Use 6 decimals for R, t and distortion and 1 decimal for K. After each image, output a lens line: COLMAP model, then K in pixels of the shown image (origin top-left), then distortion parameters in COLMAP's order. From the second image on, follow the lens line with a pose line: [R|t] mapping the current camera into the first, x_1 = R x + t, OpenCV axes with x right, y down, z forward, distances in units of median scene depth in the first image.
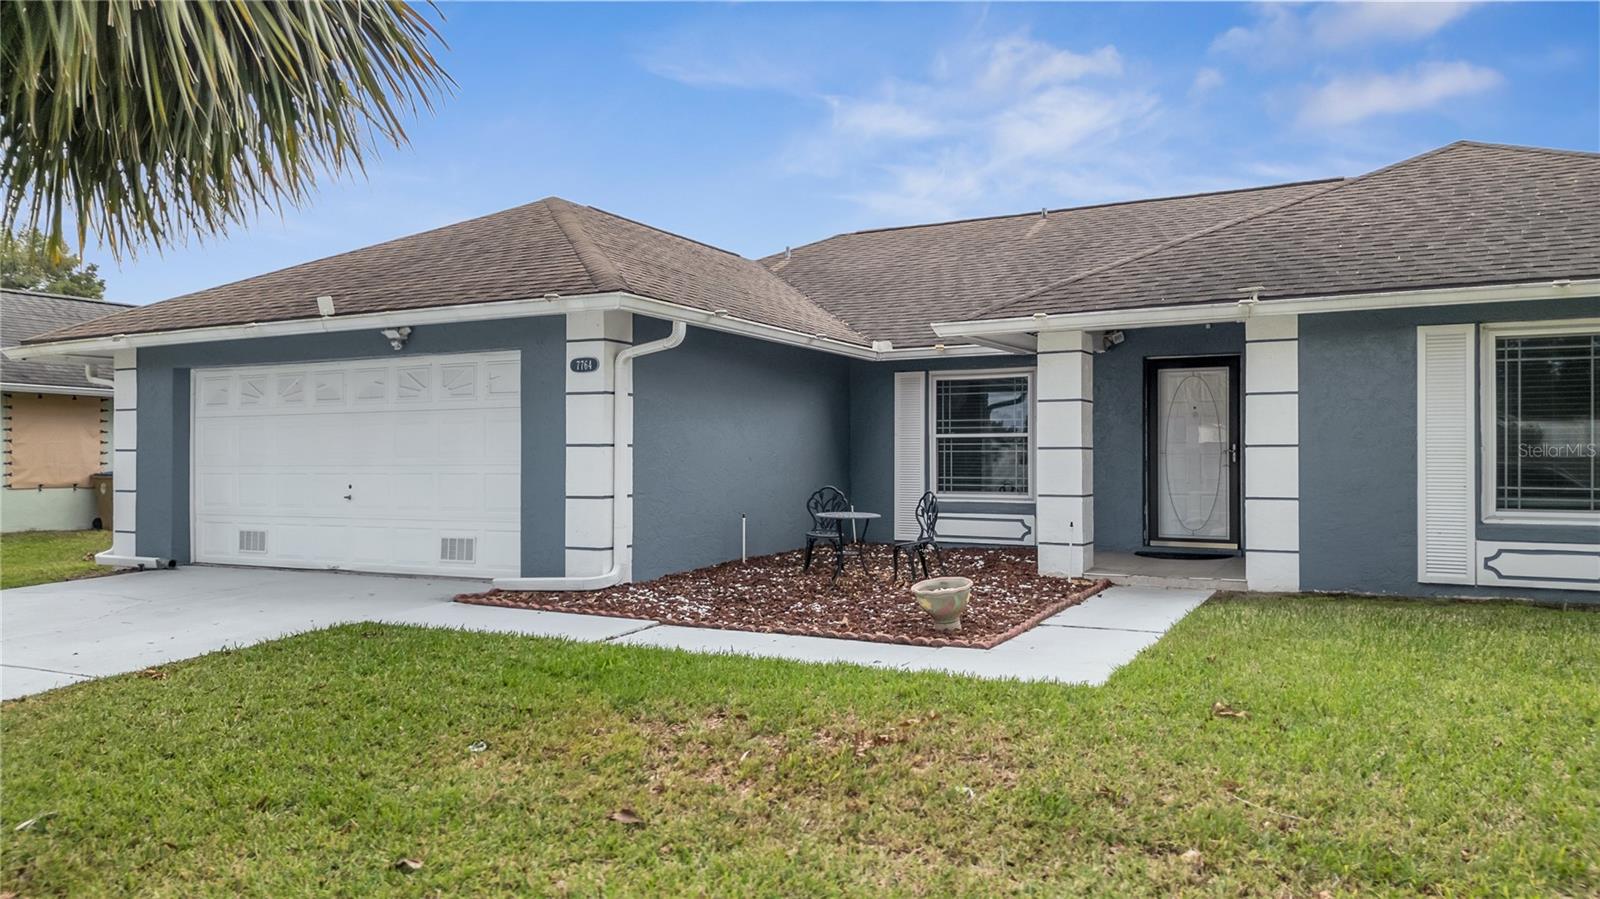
lens RADIAL K [[1117.3, 0, 810.7], [0, 1117.3, 453.3], [0, 0, 1]] dist [0.094947, -0.107102]
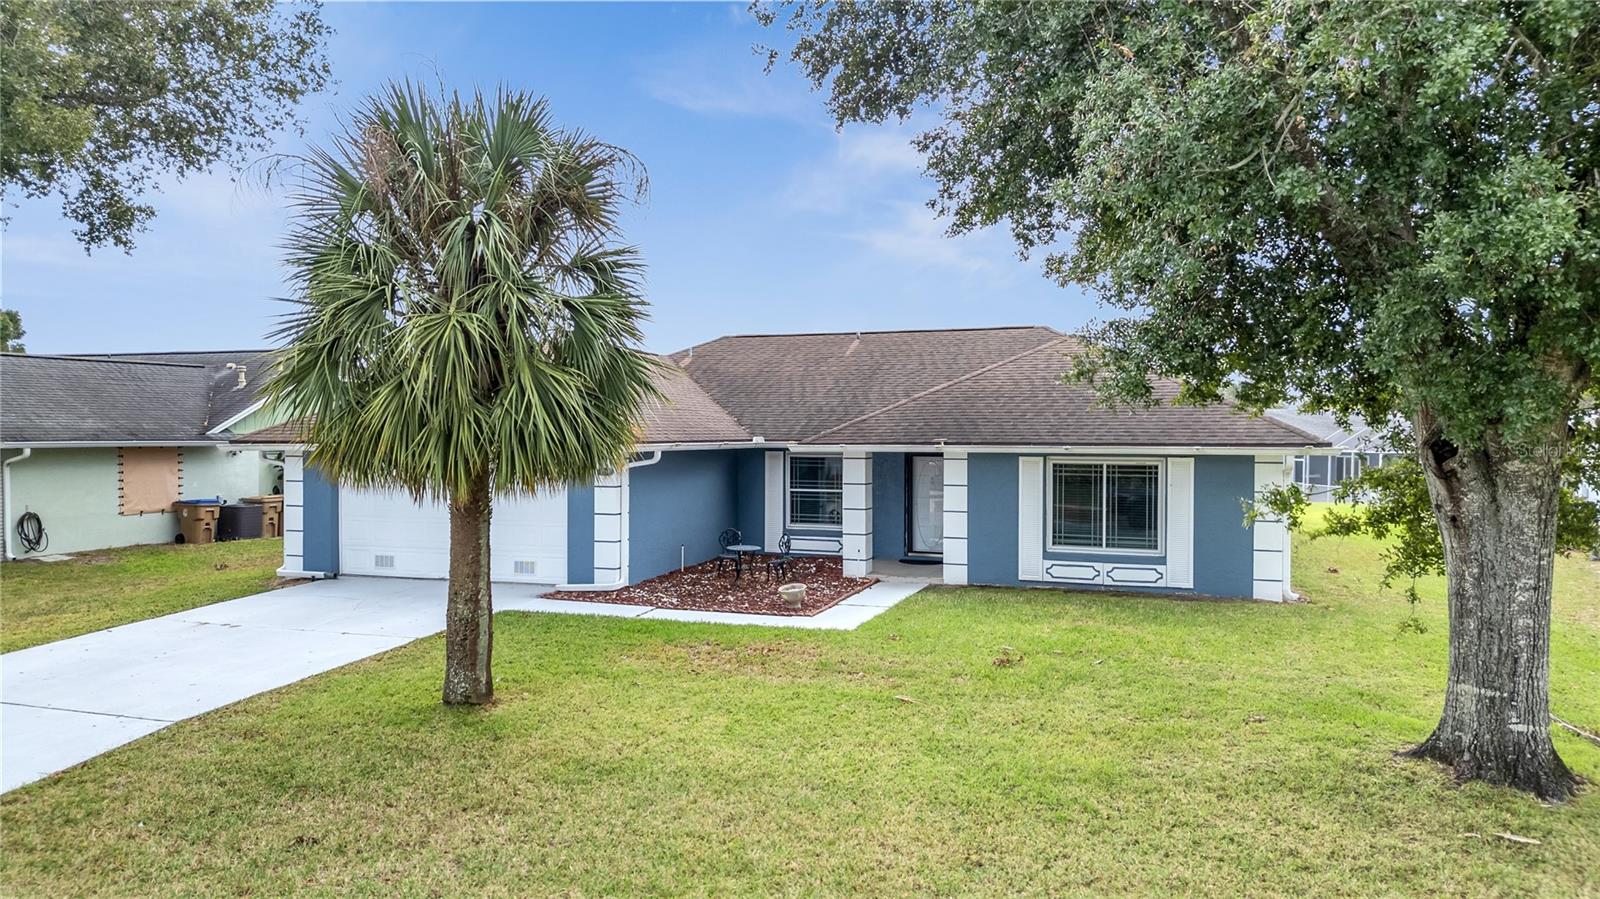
lens RADIAL K [[1112.5, 0, 817.7], [0, 1112.5, 437.9], [0, 0, 1]] dist [0.127198, -0.189415]
pose [[0.990521, 0.002178, 0.137343, -0.099768], [-0.004152, 0.999892, 0.014084, -0.154299], [-0.137298, -0.014521, 0.990423, -0.867110]]
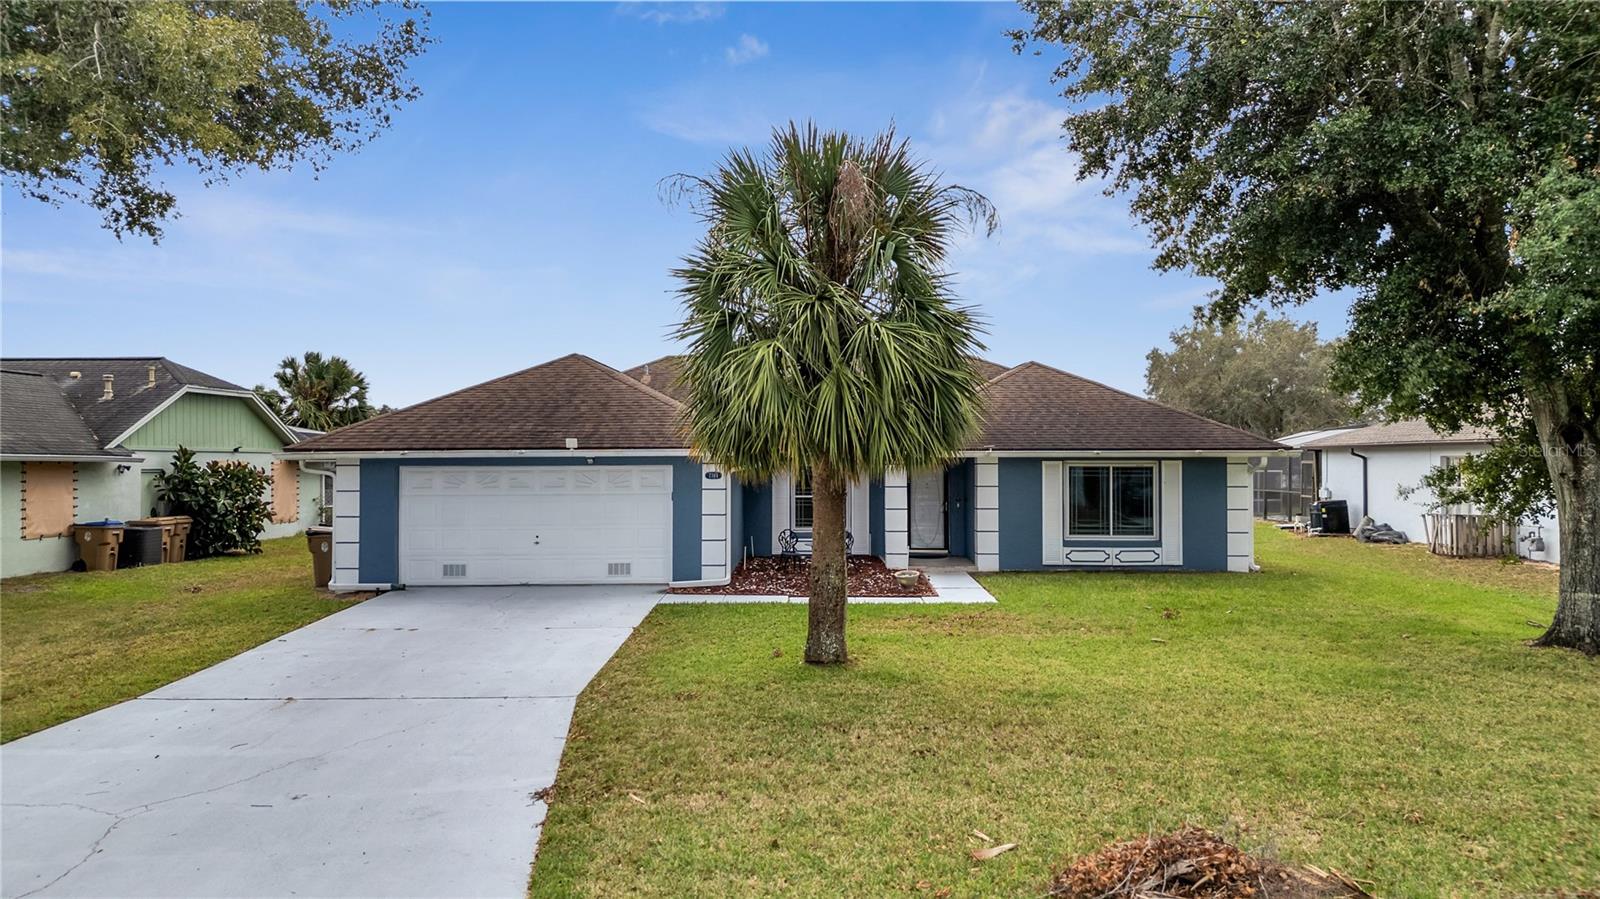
lens RADIAL K [[1117.3, 0, 810.7], [0, 1117.3, 453.3], [0, 0, 1]] dist [0.094947, -0.107102]
pose [[0.892789, 0.003131, 0.450465, -0.902860], [-0.002149, 0.999994, -0.002691, -0.107375], [-0.450471, 0.001434, 0.892790, -0.843633]]
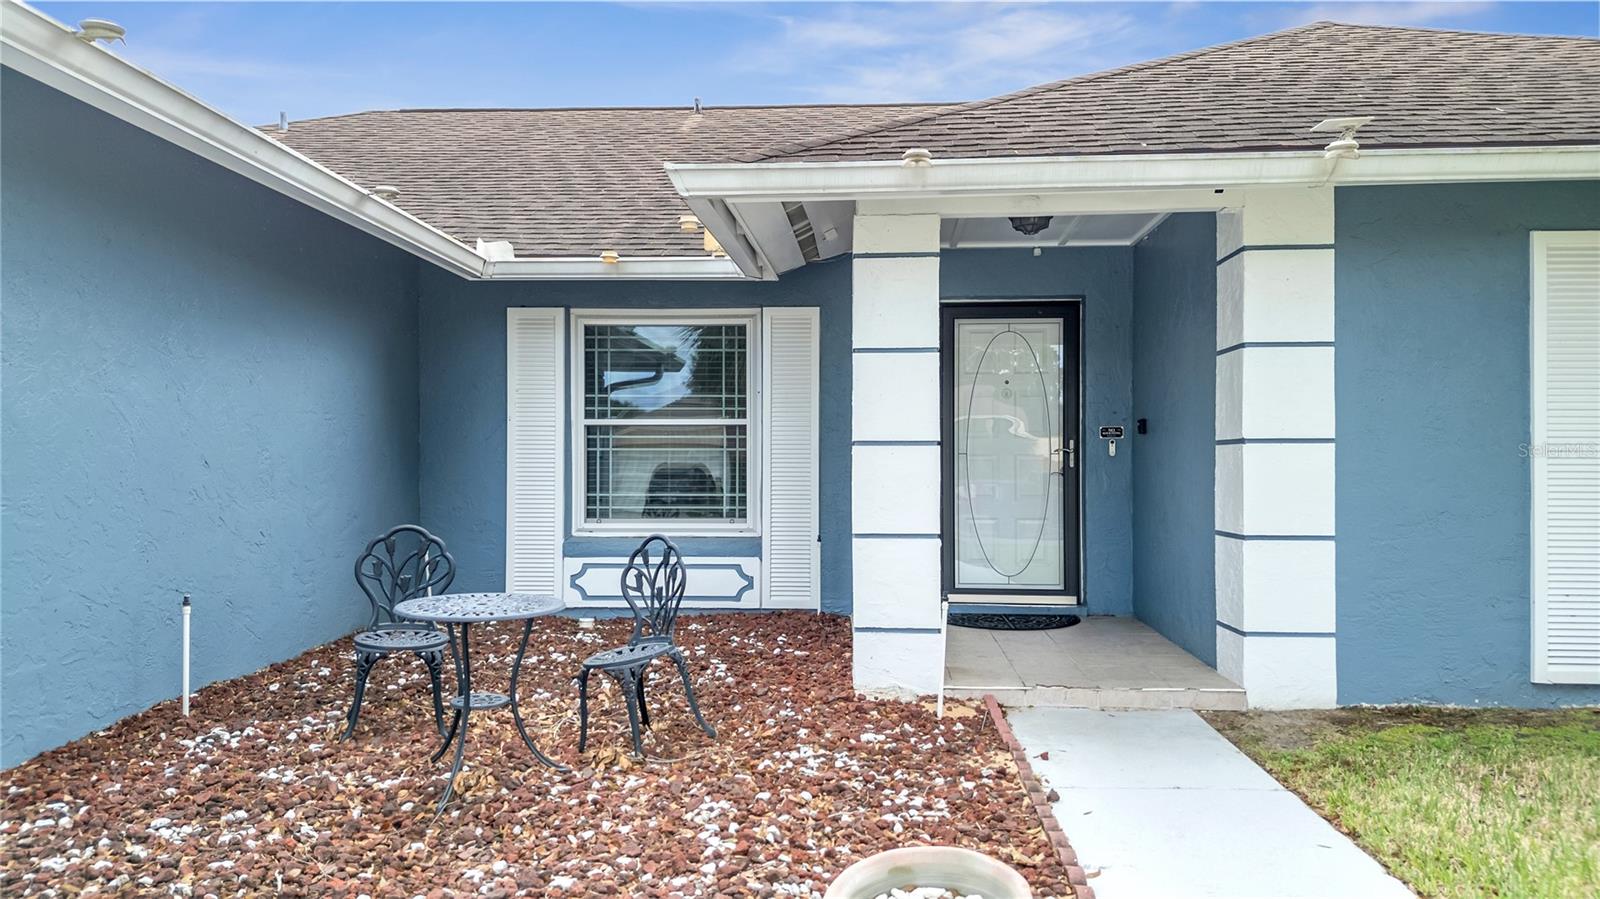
lens RADIAL K [[1117.3, 0, 810.7], [0, 1117.3, 453.3], [0, 0, 1]] dist [0.094947, -0.107102]
pose [[0.910573, 0.002276, 0.413343, -0.025584], [-0.002878, 0.999996, 0.000834, -0.000407], [-0.413339, -0.001949, 0.910575, 0.563585]]
